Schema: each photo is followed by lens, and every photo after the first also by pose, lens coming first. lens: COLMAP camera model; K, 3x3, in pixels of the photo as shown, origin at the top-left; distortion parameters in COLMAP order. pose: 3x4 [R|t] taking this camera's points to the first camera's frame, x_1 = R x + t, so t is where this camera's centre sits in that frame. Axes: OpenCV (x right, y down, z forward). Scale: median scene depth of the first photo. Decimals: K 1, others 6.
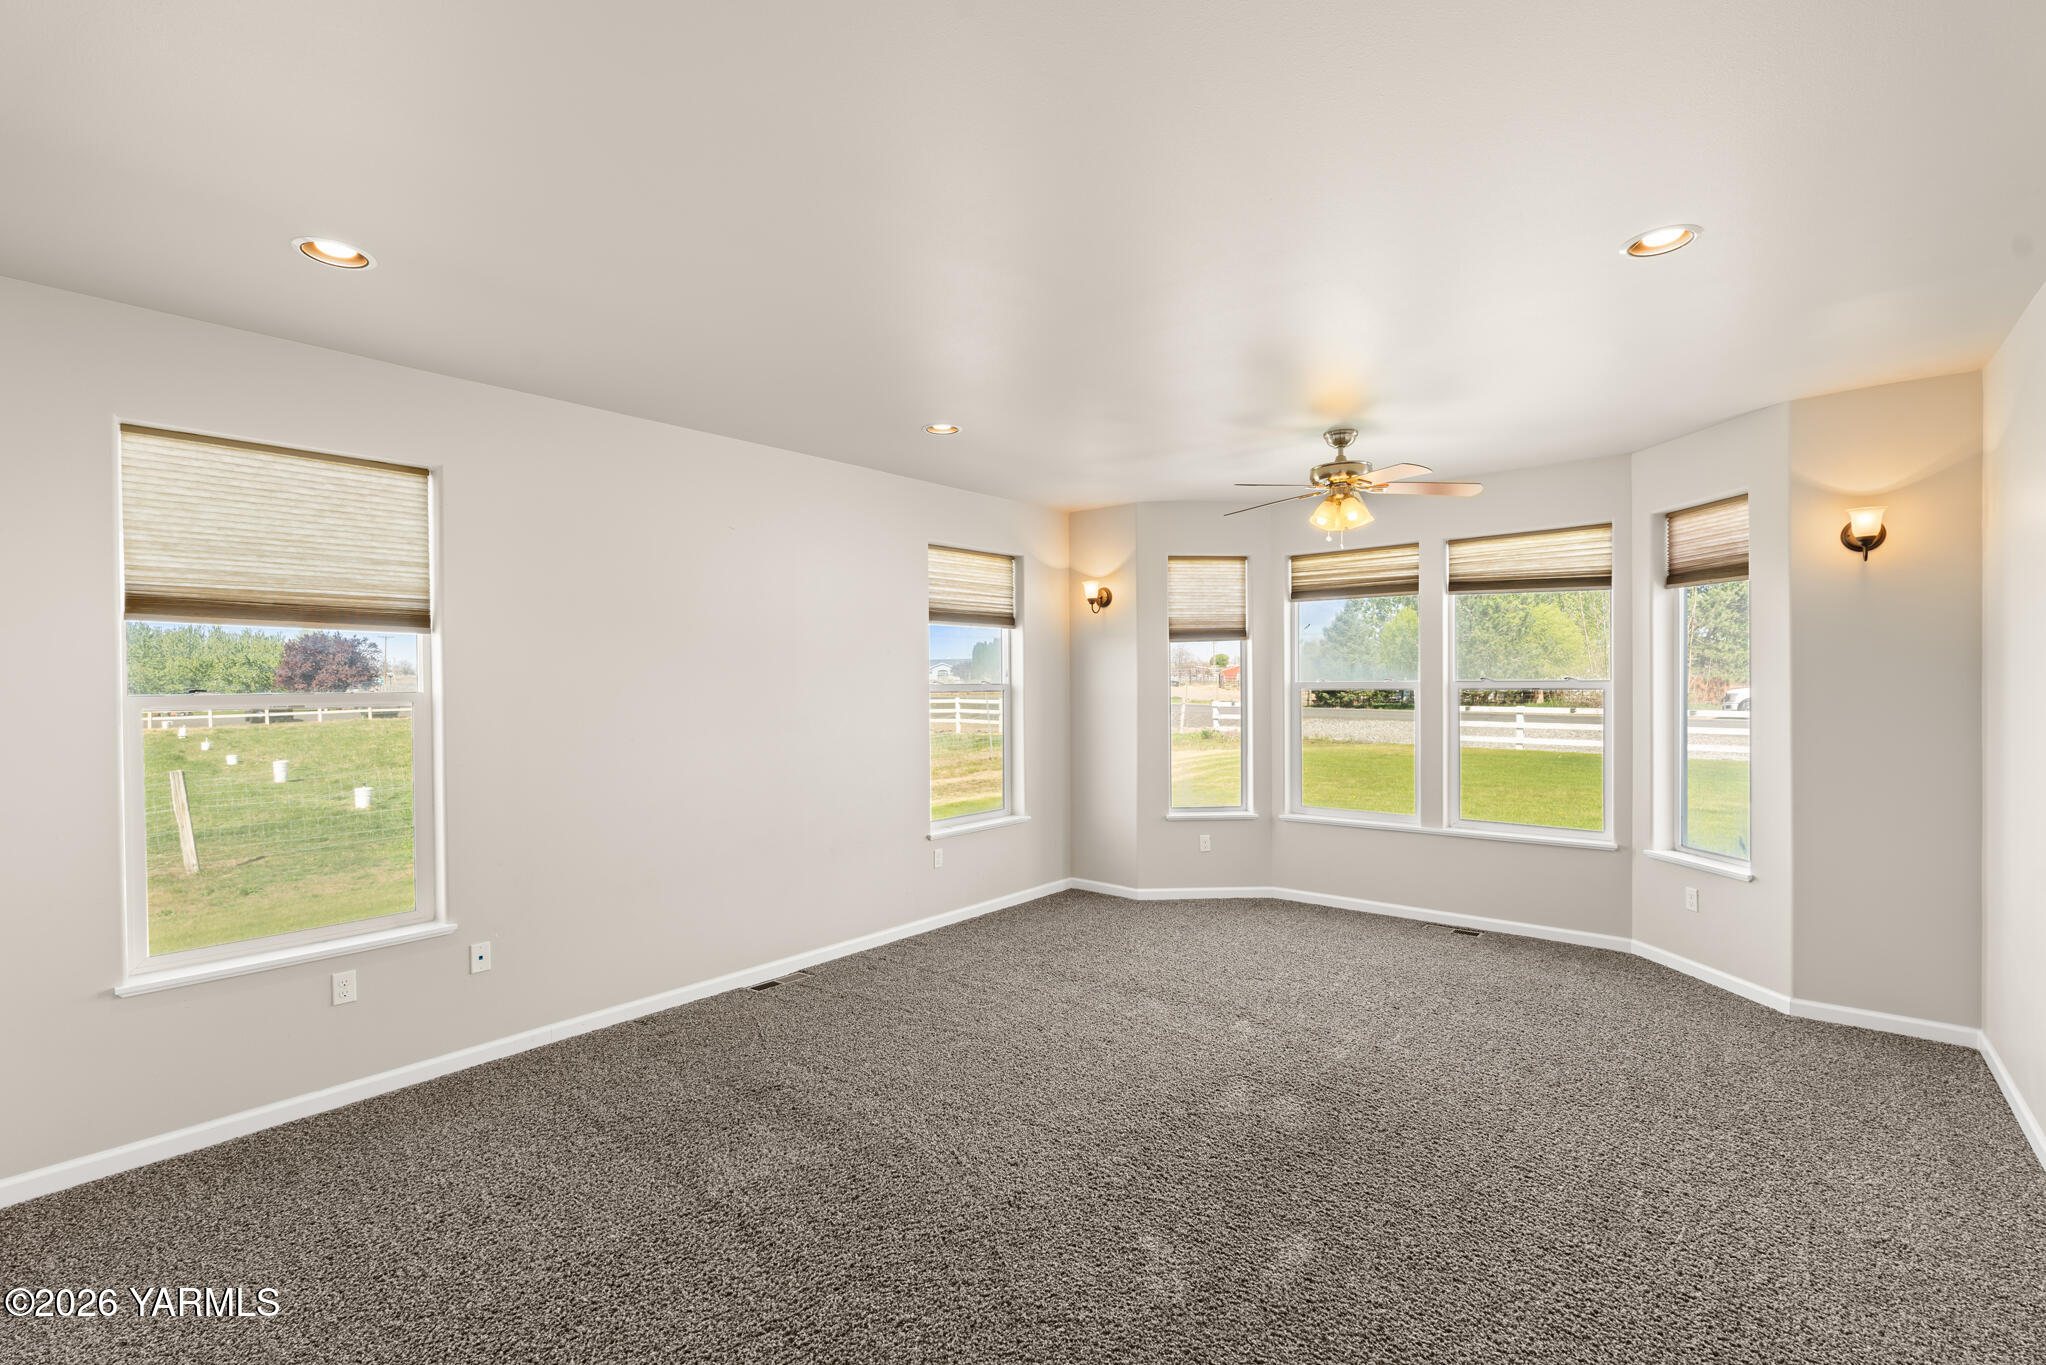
lens RADIAL K [[902.7, 0, 1025.2], [0, 902.7, 667.2], [0, 0, 1]] dist [-0.008687, 0.000591]
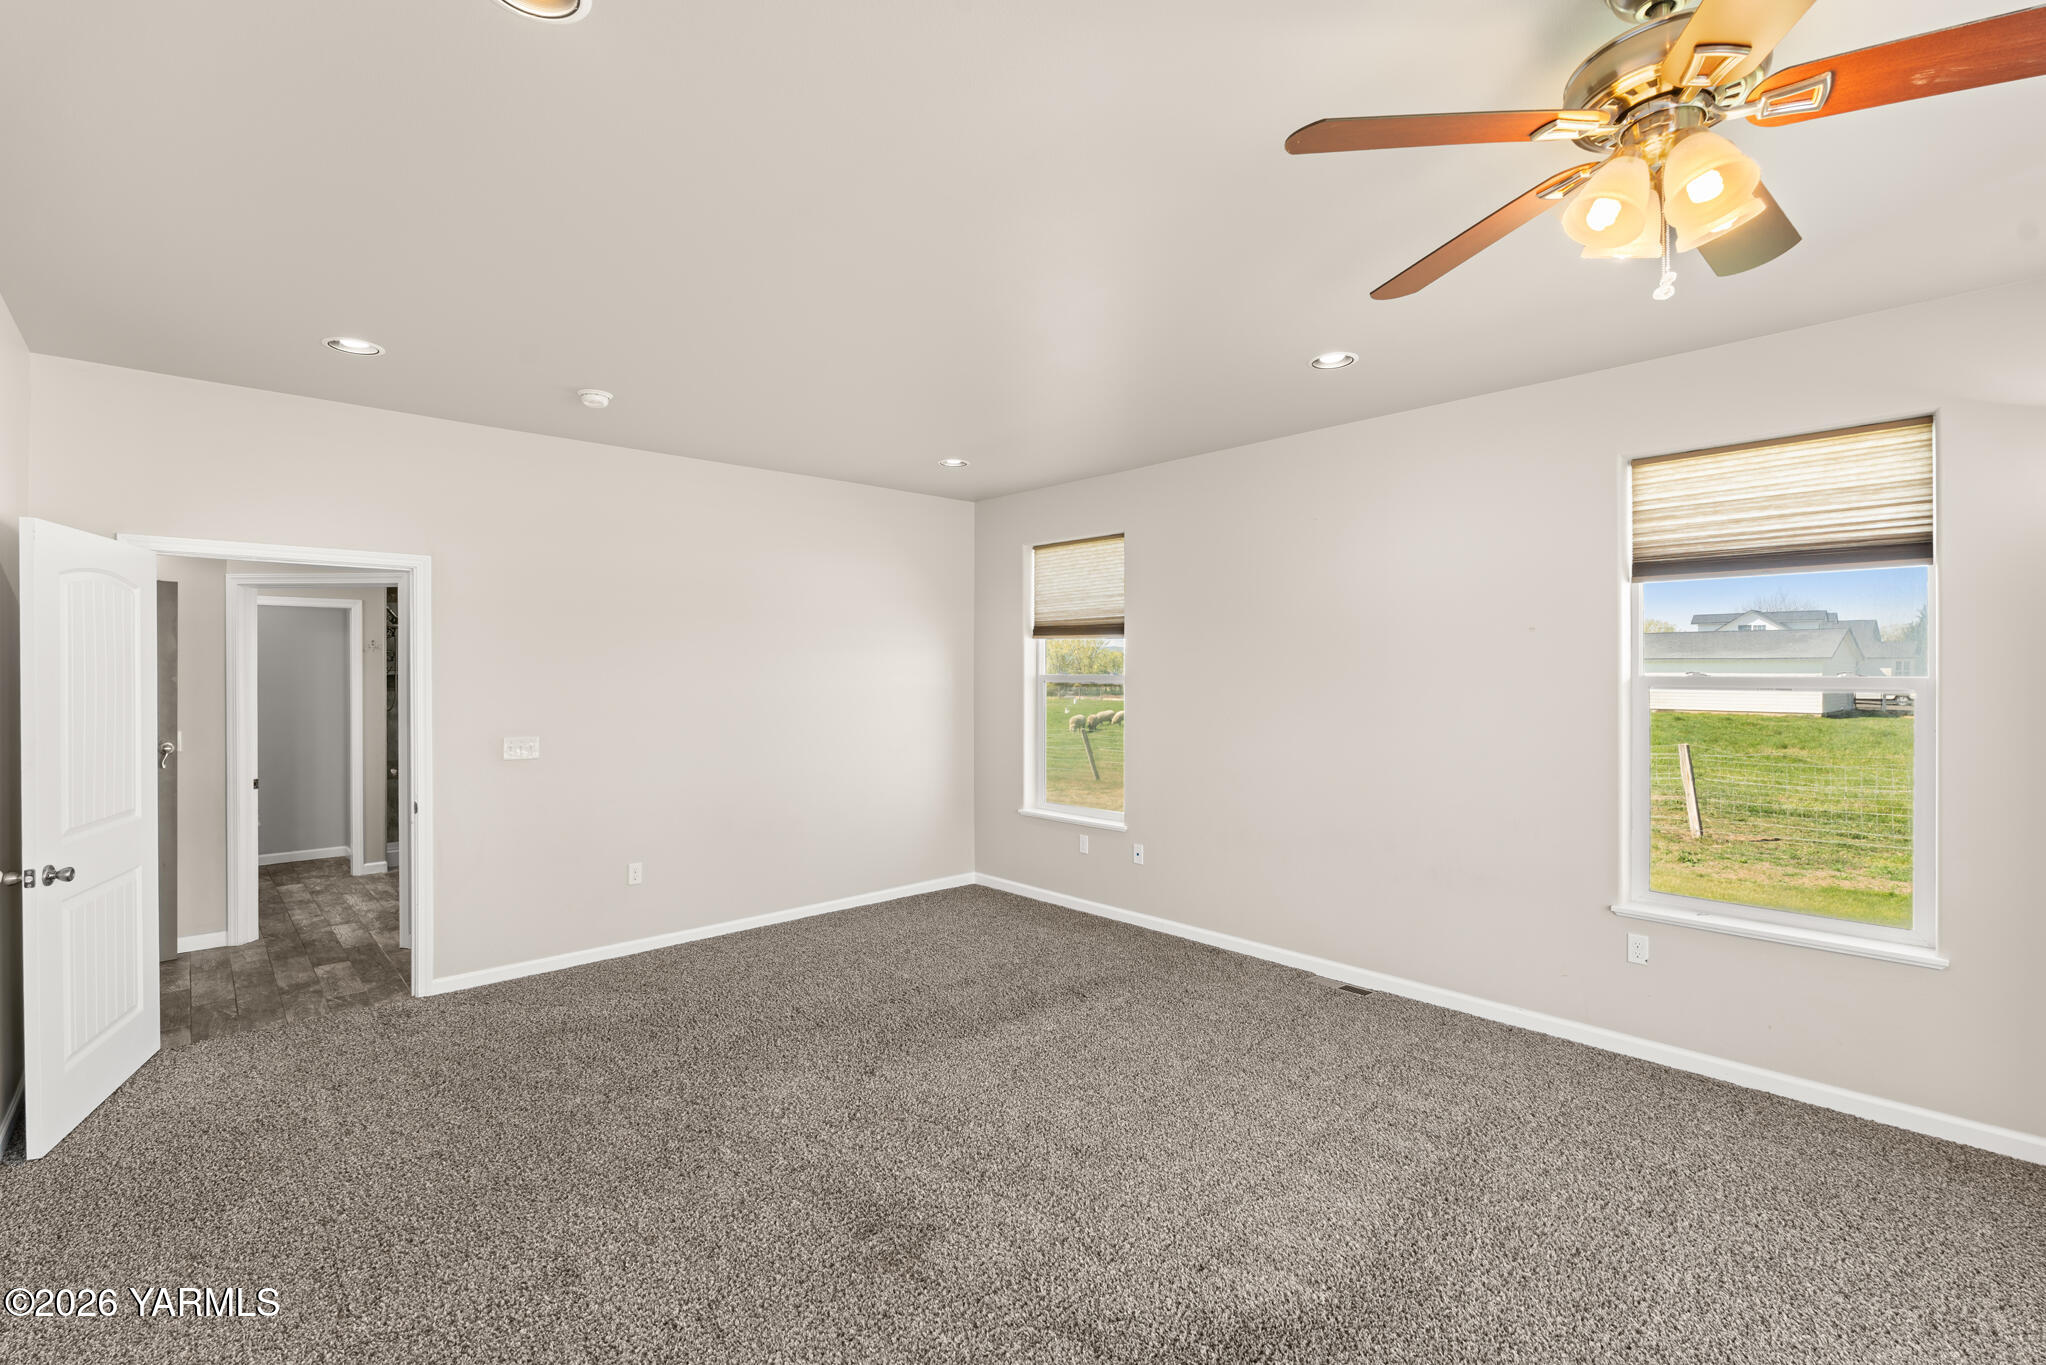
lens RADIAL K [[902.7, 0, 1025.2], [0, 902.7, 667.2], [0, 0, 1]] dist [-0.008687, 0.000591]
pose [[-0.117428, 0.005152, -0.993068, 0.823683], [0.015585, 0.999873, 0.003345, 0.004190], [0.992959, -0.015084, -0.117494, 0.910104]]
